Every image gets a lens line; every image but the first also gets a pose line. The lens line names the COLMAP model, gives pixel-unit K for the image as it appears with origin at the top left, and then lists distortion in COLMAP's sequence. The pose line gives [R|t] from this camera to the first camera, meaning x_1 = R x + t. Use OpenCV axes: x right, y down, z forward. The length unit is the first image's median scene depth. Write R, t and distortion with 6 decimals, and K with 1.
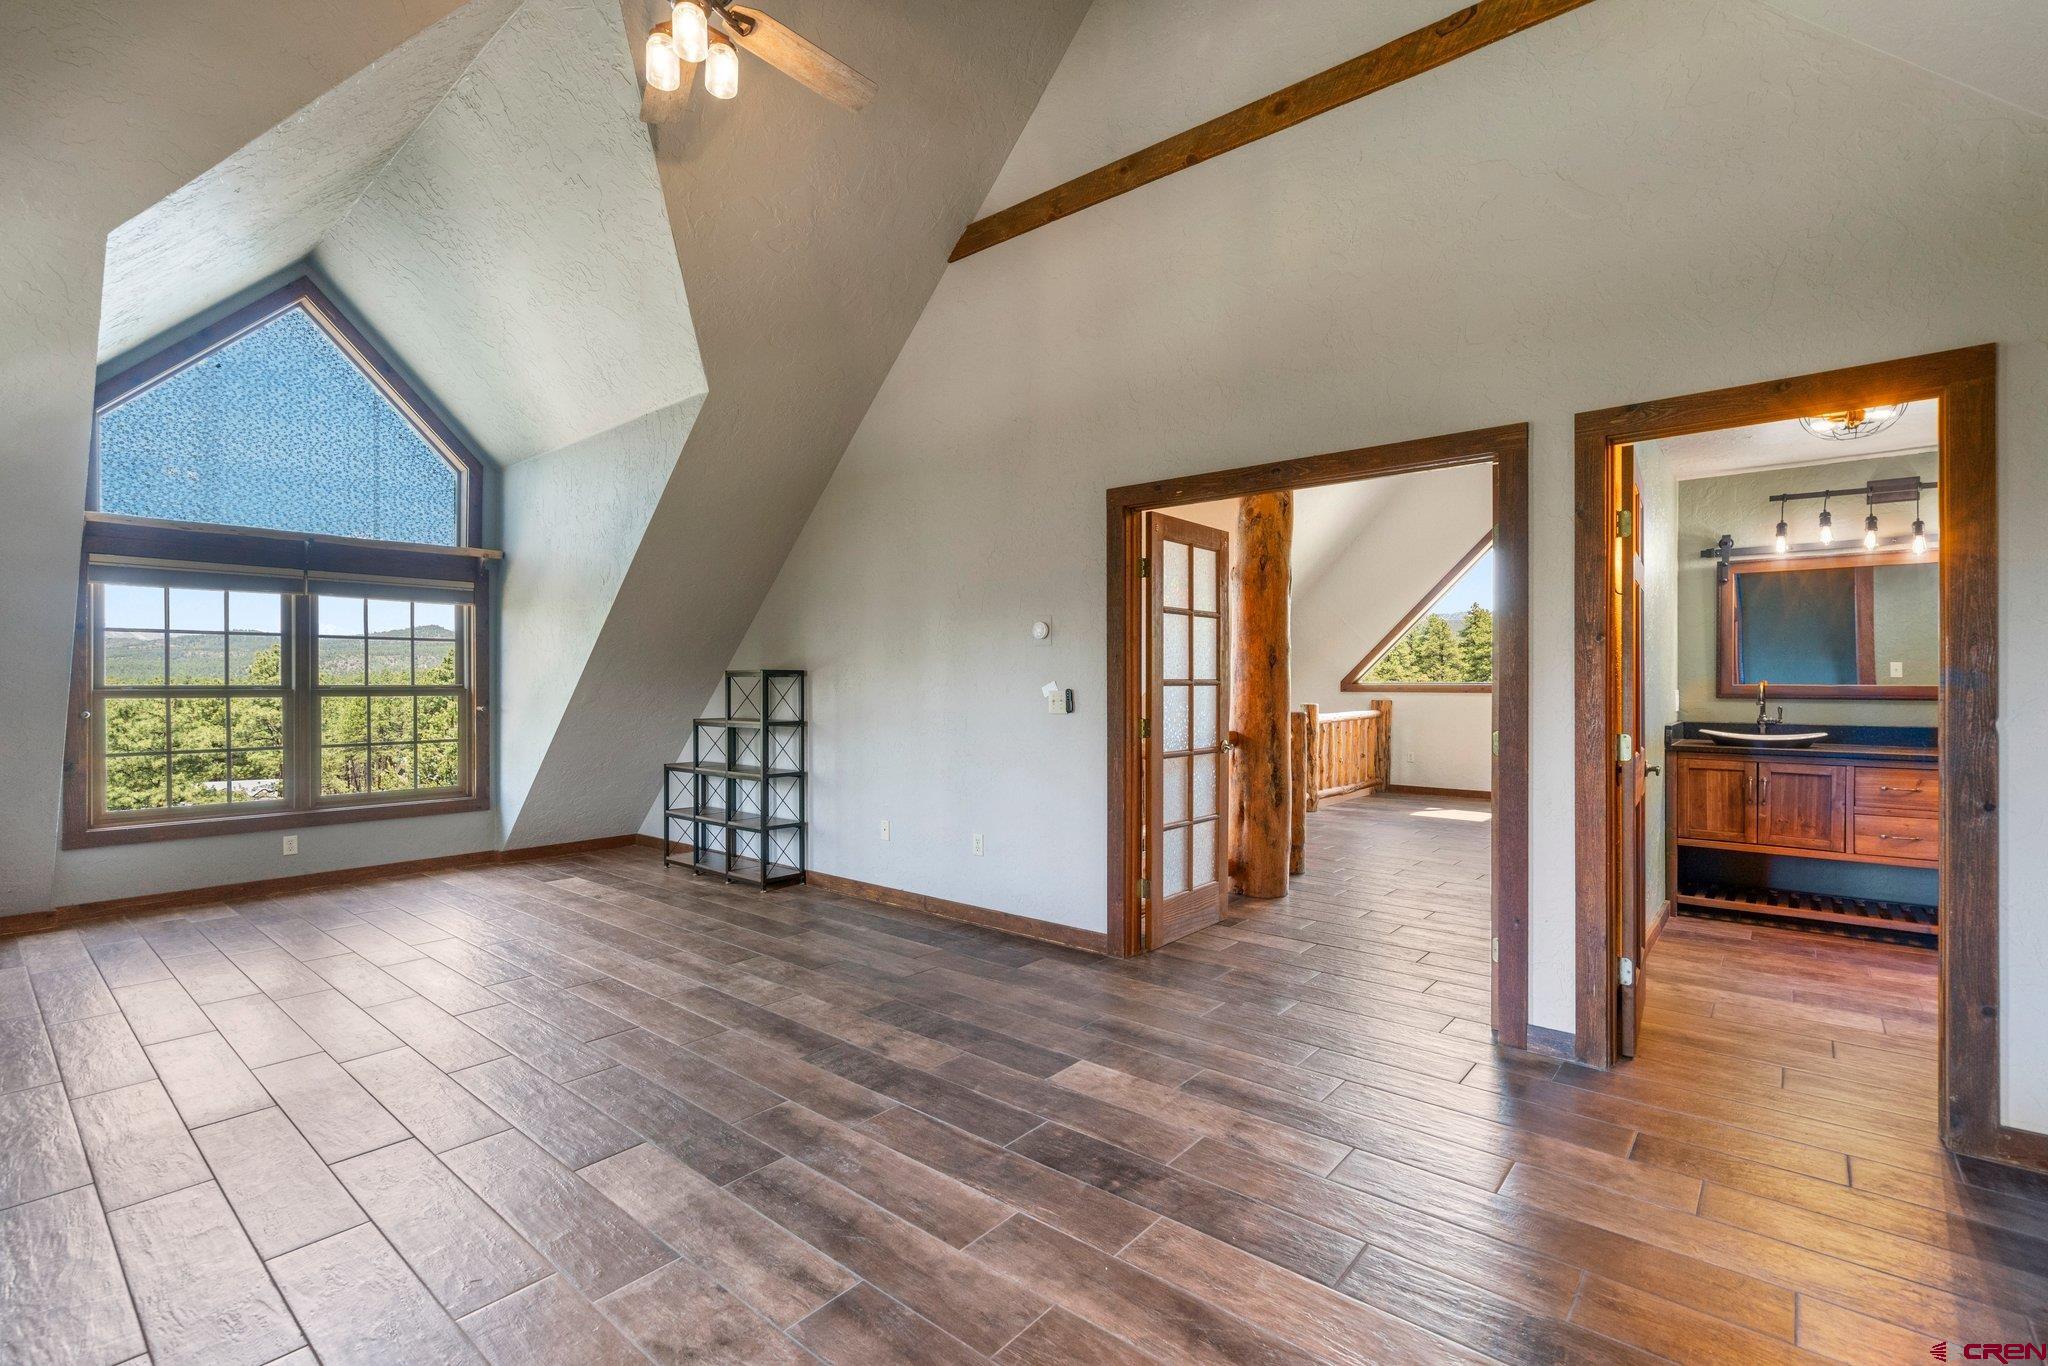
lens RADIAL K [[922.7, 0, 1023.3], [0, 922.7, 689.0], [0, 0, 1]] dist [0.000533, 0.000141]
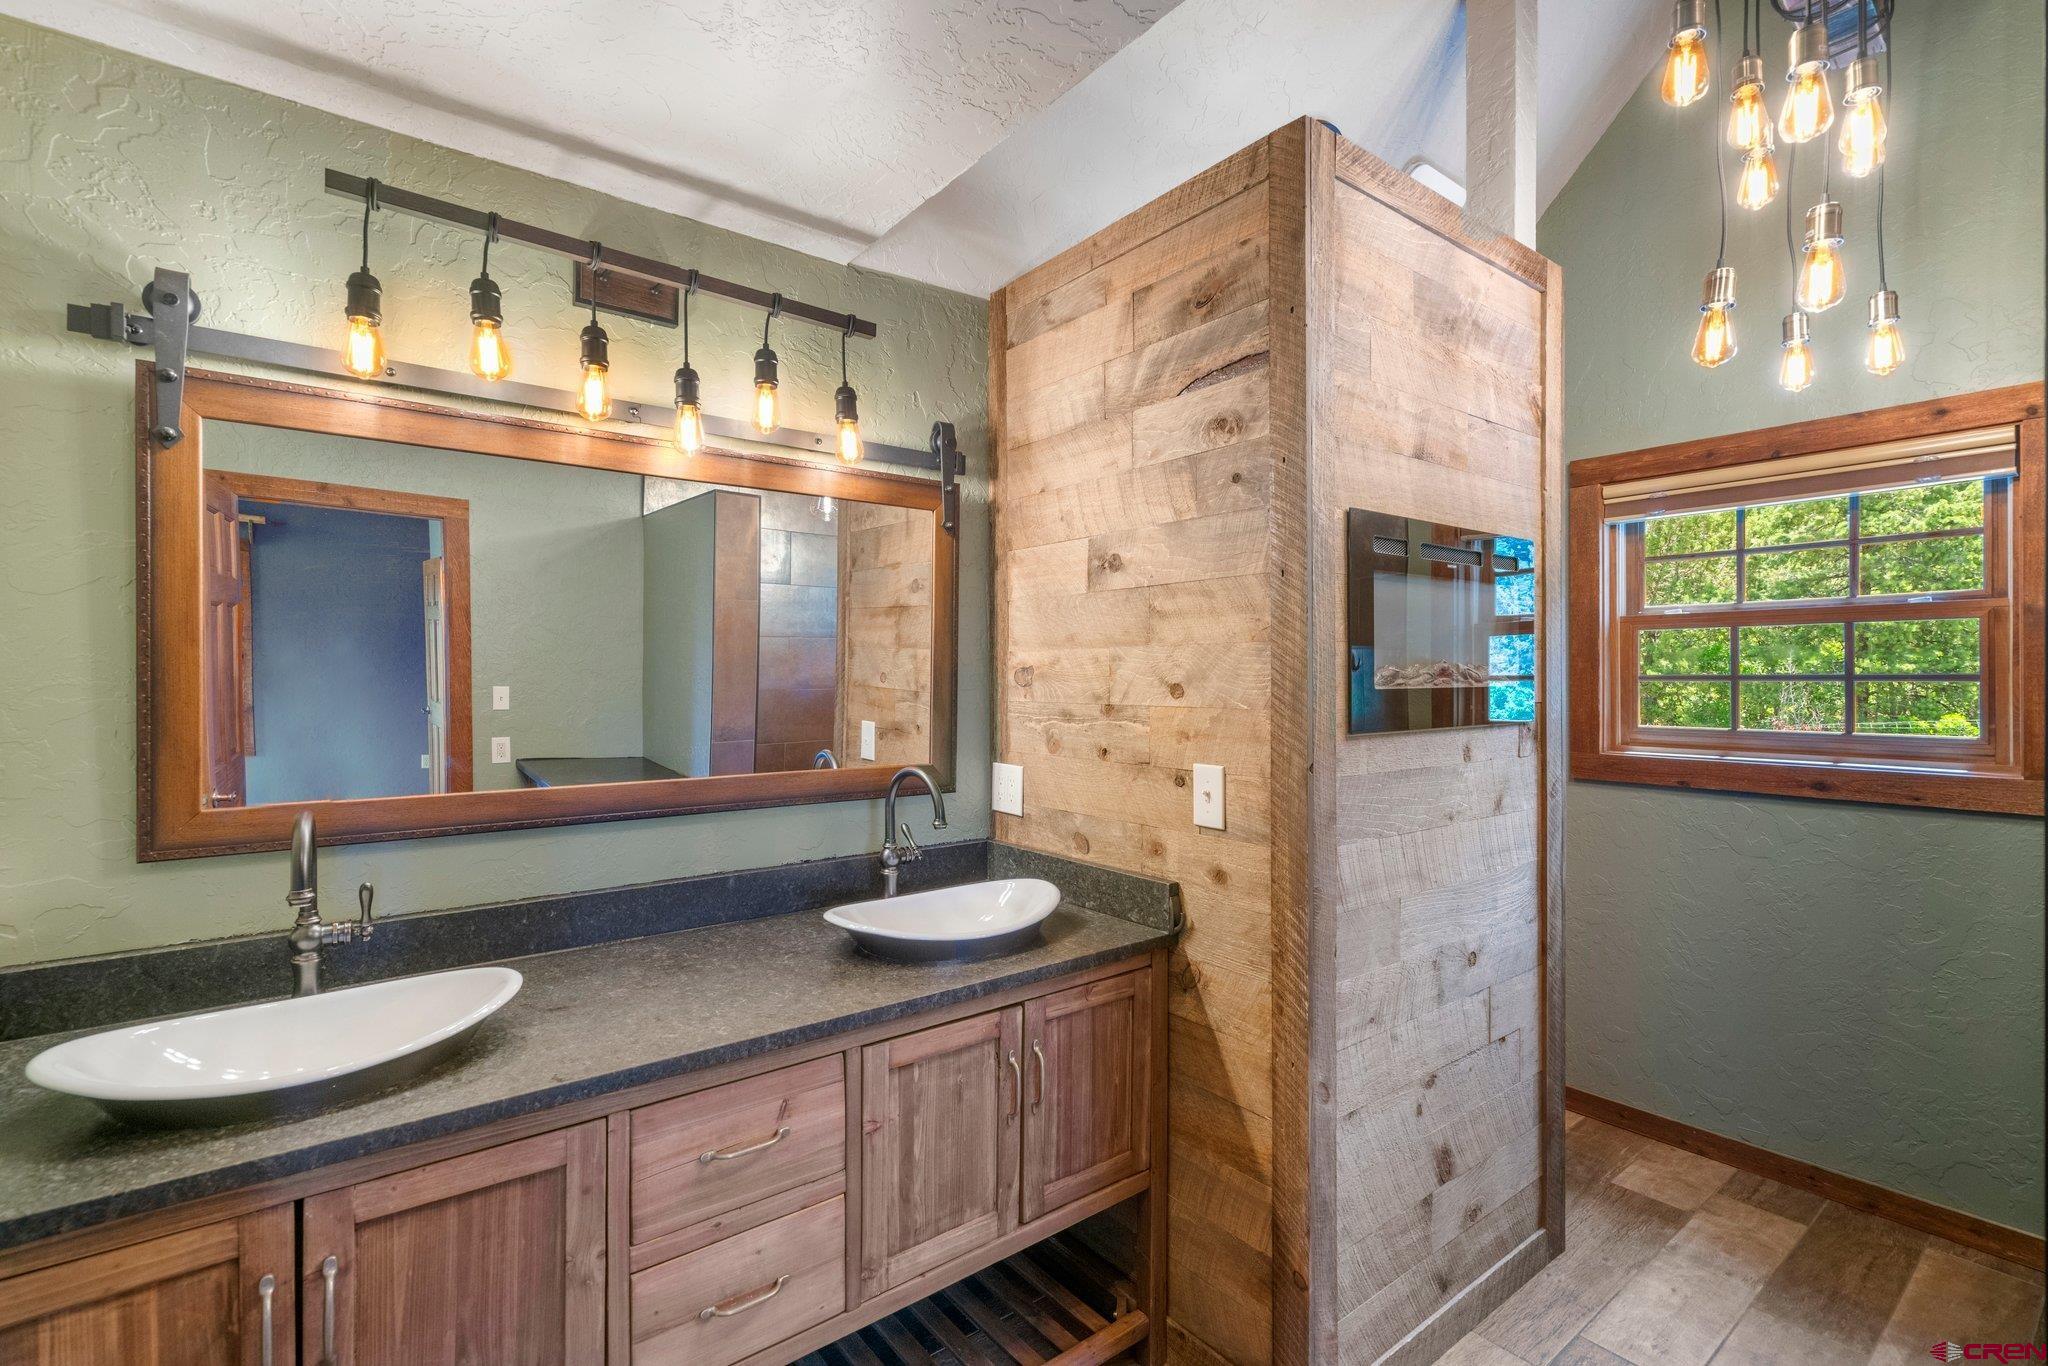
lens RADIAL K [[922.7, 0, 1023.3], [0, 922.7, 689.0], [0, 0, 1]] dist [0.000533, 0.000141]
pose [[0.213185, -0.009148, 0.976969, 0.568343], [-0.000052, 0.999956, 0.009375, -0.045897], [-0.977012, -0.002050, 0.213175, 0.721316]]
